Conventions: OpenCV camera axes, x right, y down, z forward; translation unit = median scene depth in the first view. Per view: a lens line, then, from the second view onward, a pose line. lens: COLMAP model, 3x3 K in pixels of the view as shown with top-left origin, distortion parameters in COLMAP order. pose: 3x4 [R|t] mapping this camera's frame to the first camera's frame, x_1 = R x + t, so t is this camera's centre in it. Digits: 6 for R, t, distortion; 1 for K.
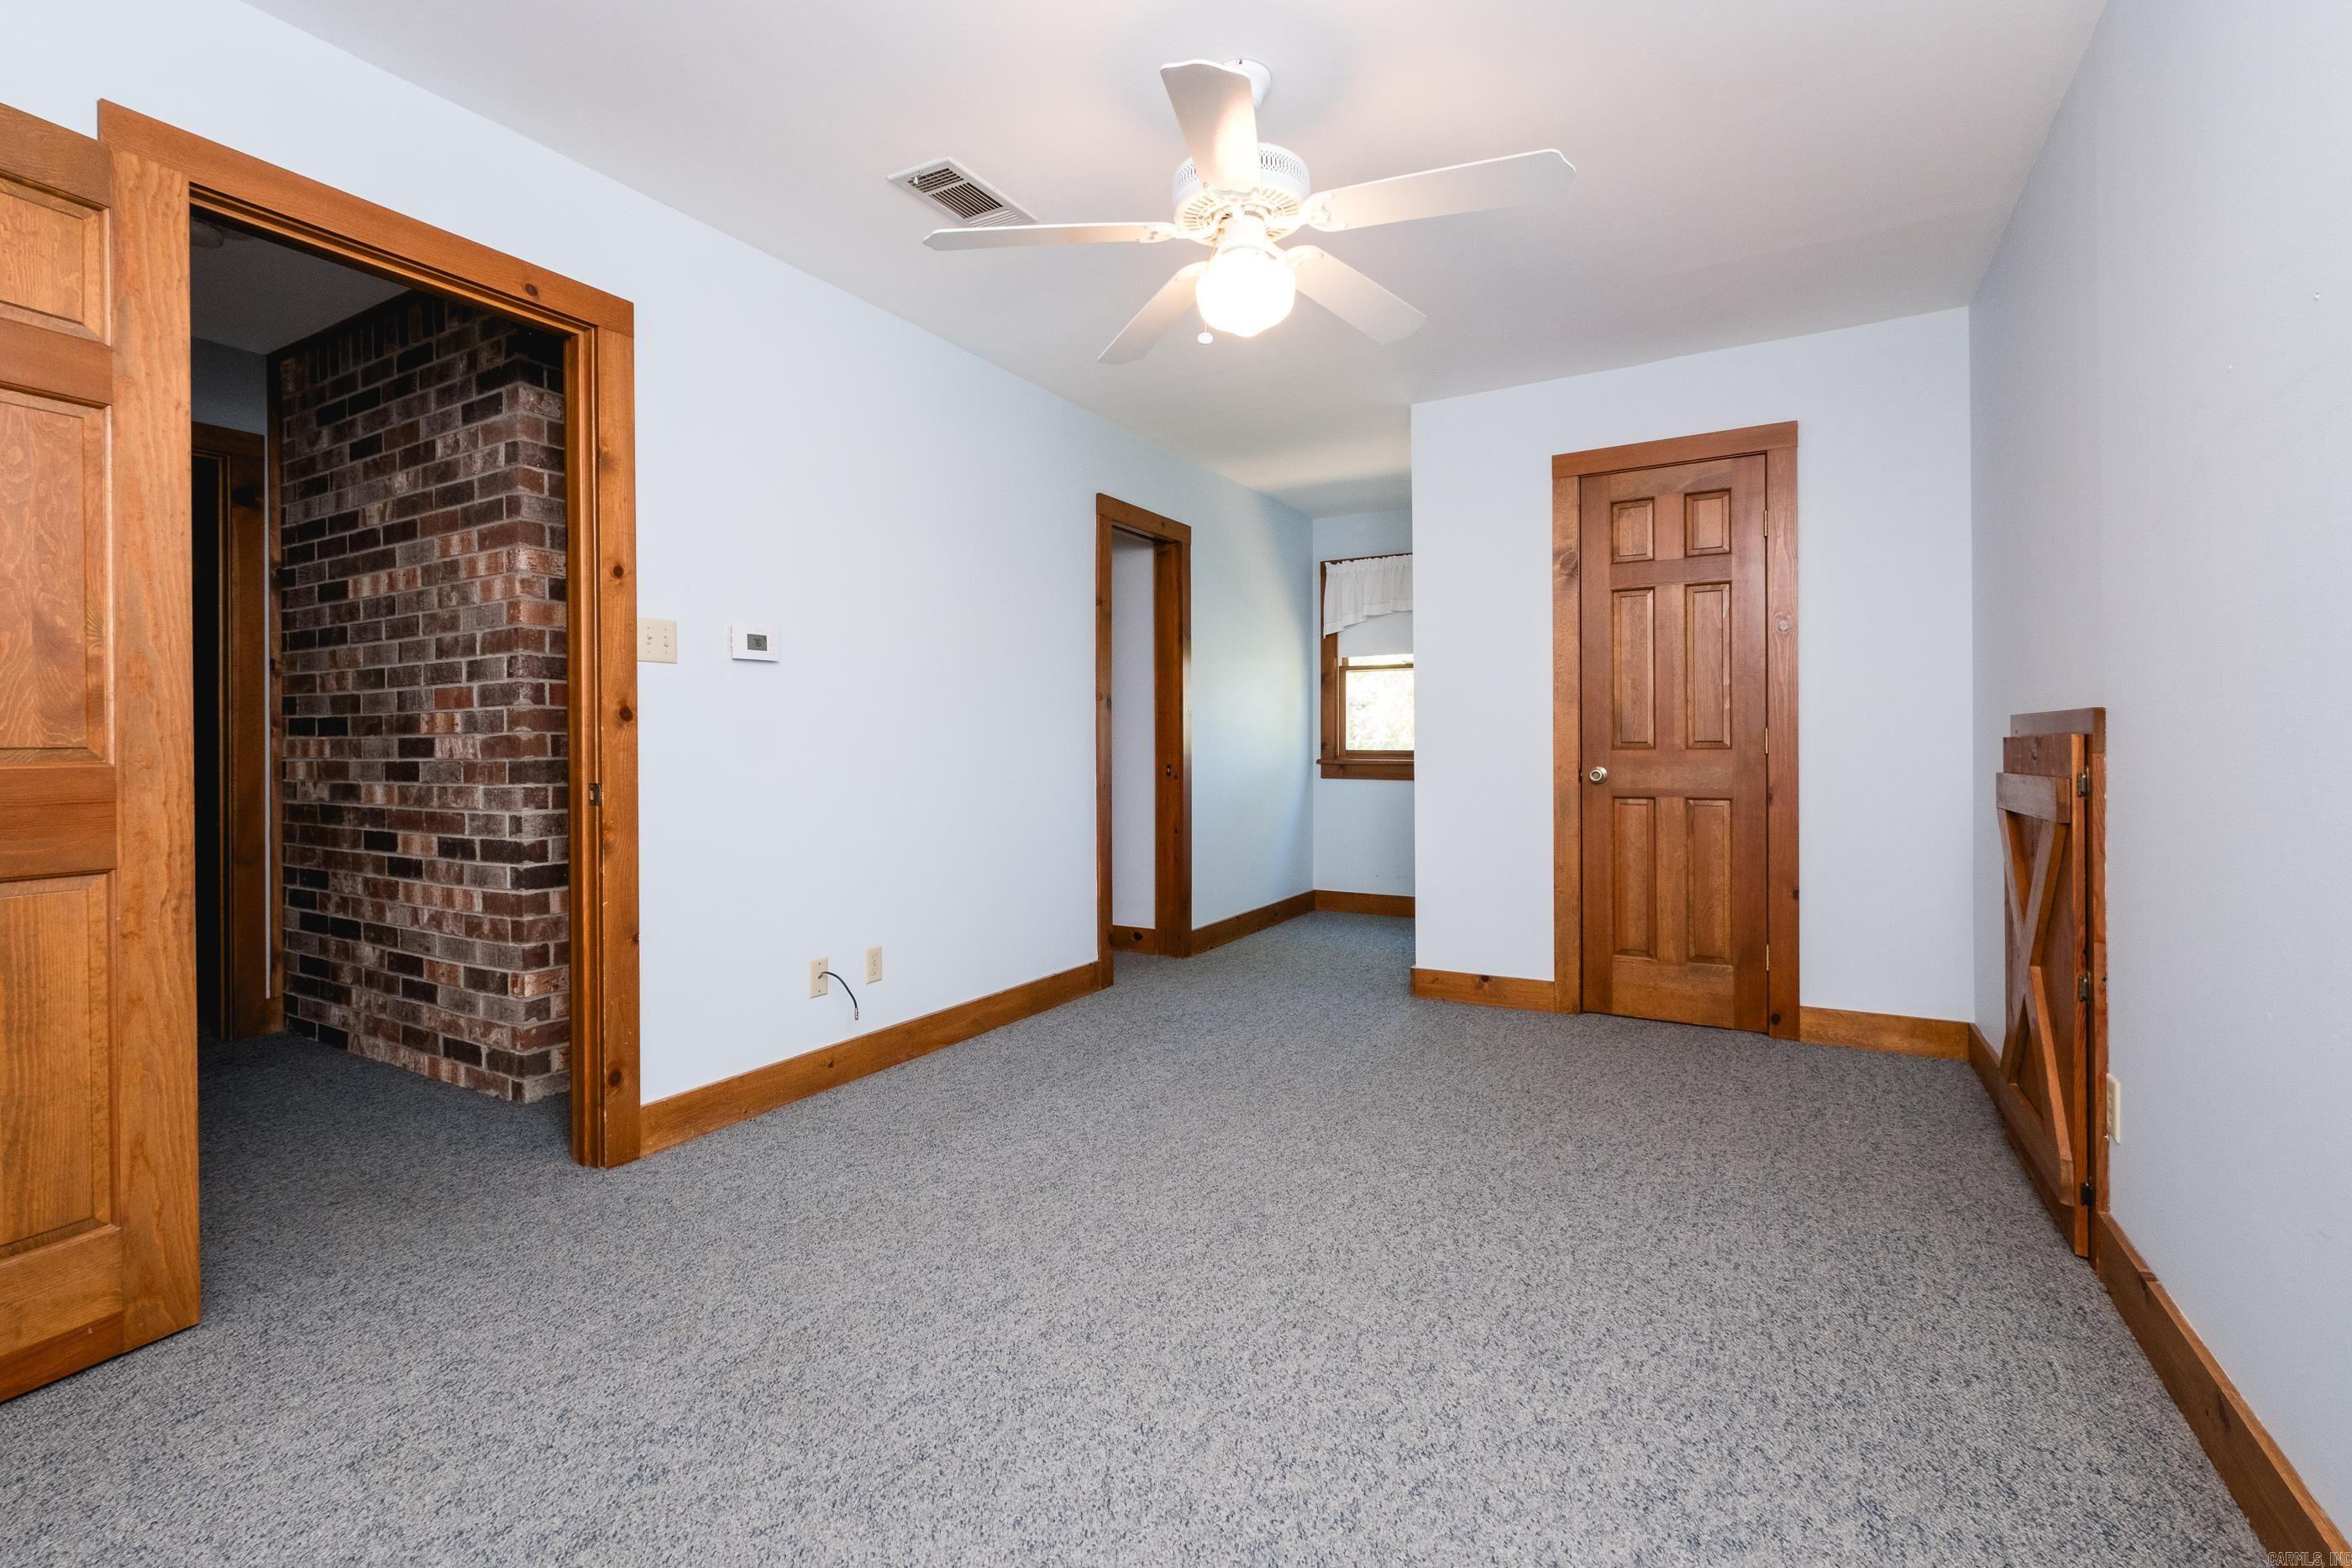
lens RADIAL K [[1015.3, 0, 1181.1], [0, 1015.3, 771.8], [0, 0, 1]] dist [0.008381, -0.005638]
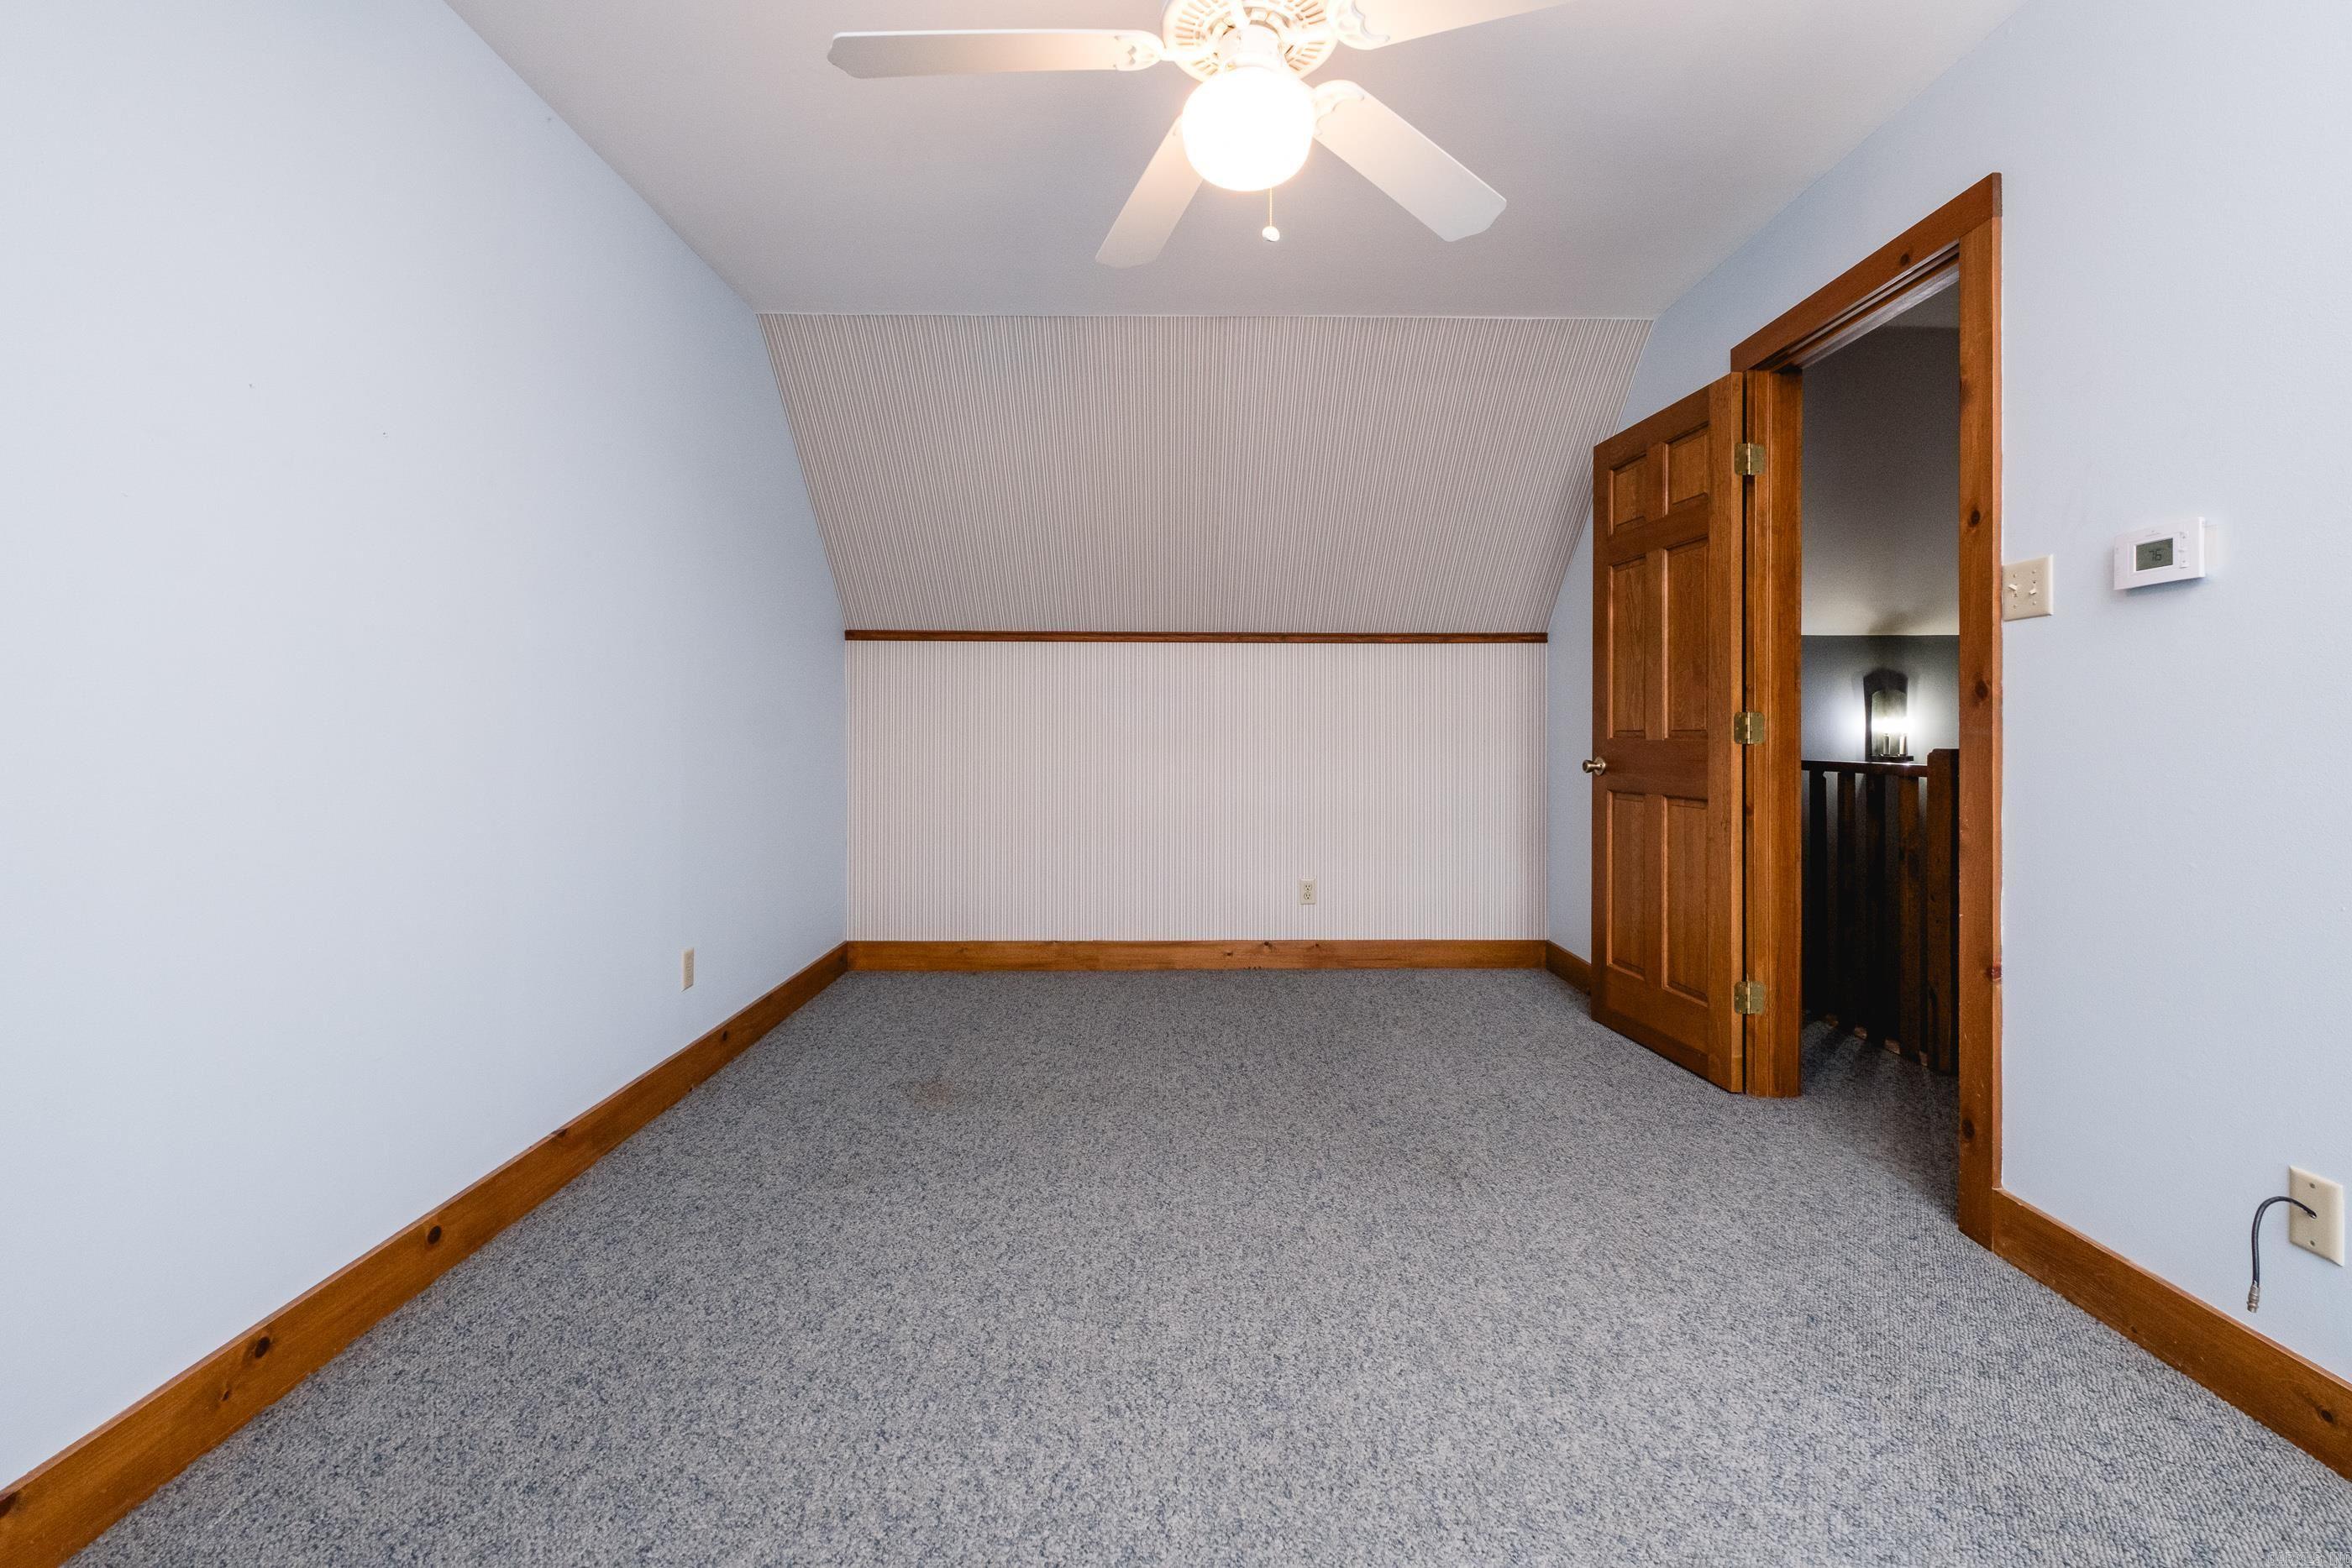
lens RADIAL K [[1015.3, 0, 1183.9], [0, 1015.3, 709.3], [0, 0, 1]] dist [0.008381, -0.005638]
pose [[-0.857933, -0.008076, -0.513697, 0.511908], [-0.010666, 0.999941, 0.002093, -0.044048], [0.513650, 0.007274, -0.857969, 1.671656]]
